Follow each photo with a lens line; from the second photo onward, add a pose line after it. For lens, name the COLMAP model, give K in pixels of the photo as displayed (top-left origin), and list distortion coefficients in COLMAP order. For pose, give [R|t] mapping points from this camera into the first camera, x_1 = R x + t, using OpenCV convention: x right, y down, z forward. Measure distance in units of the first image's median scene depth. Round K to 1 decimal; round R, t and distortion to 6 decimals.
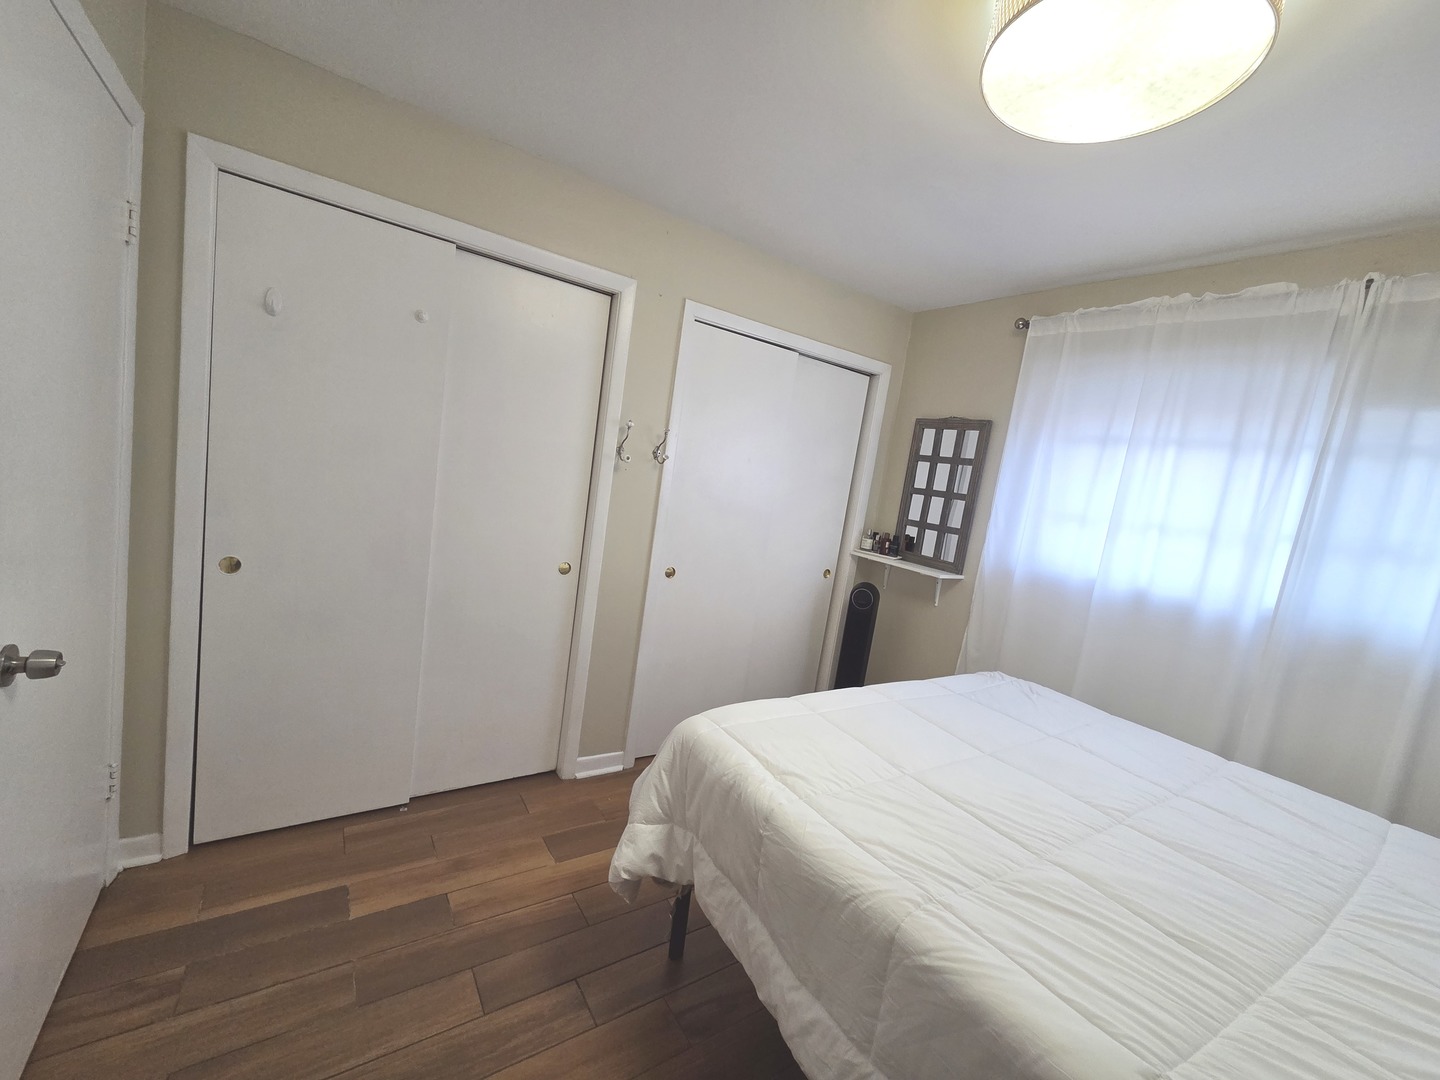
lens RADIAL K [[588.3, 0, 721.5], [0, 588.3, 544.2], [0, 0, 1]] dist [0.002257, 0.000272]
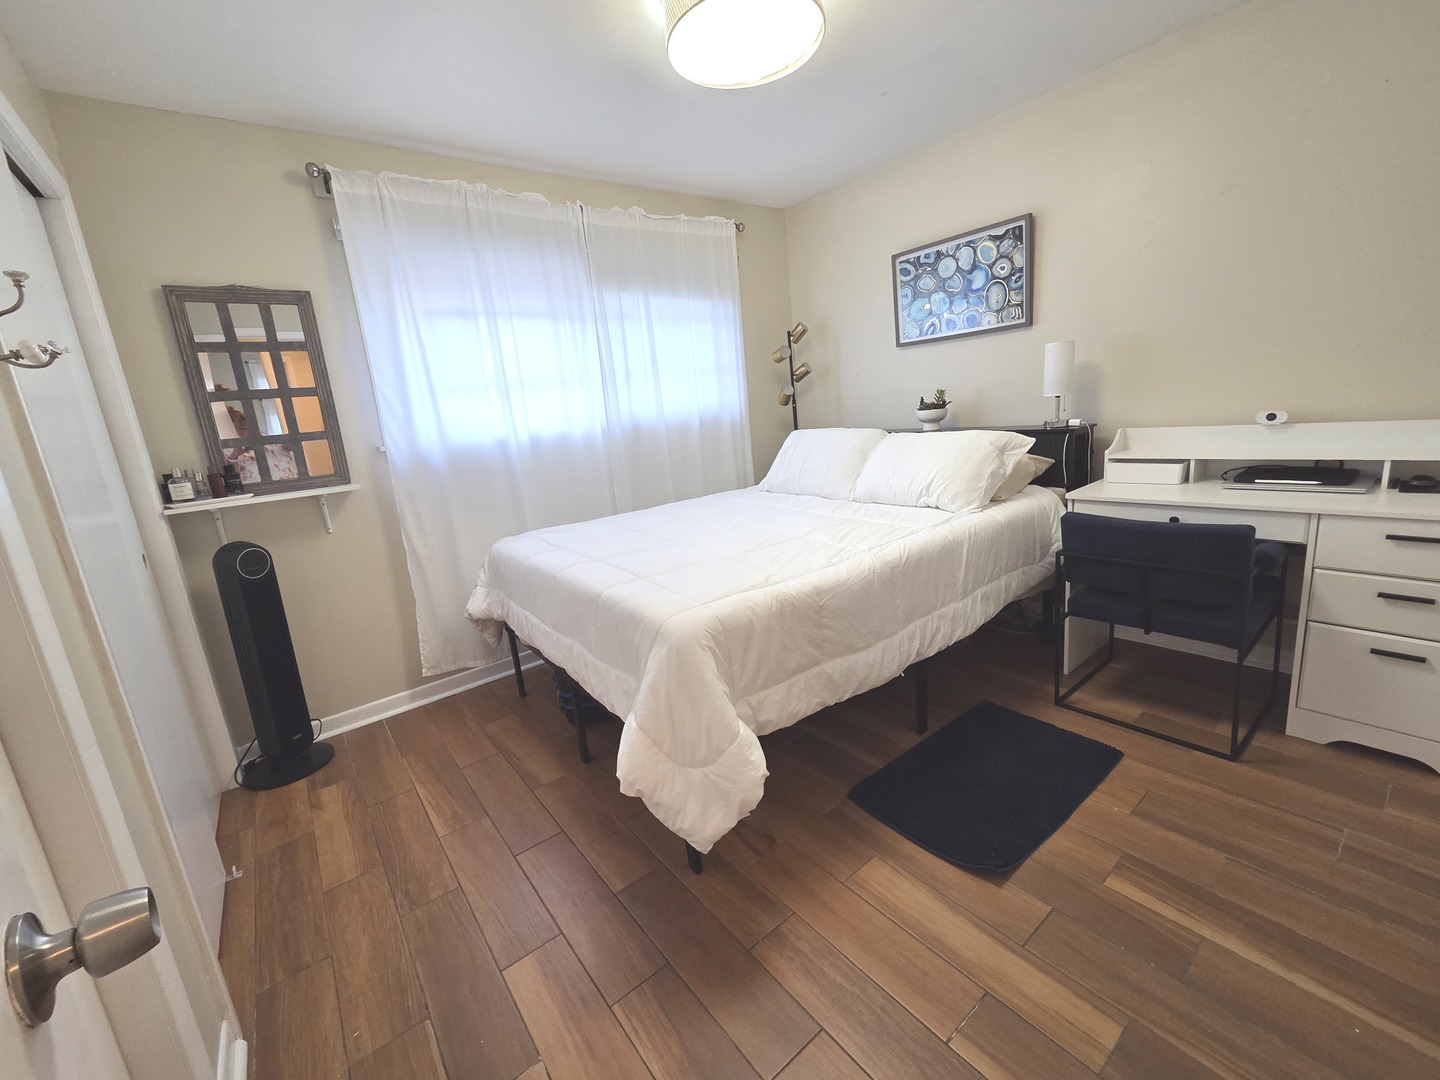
lens RADIAL K [[588.3, 0, 721.5], [0, 588.3, 544.2], [0, 0, 1]] dist [0.002257, 0.000272]
pose [[-0.079364, -0.351317, 0.932887, -0.617224], [0.207829, 0.909442, 0.360169, -0.085581], [-0.974940, 0.222465, 0.000837, 0.668841]]
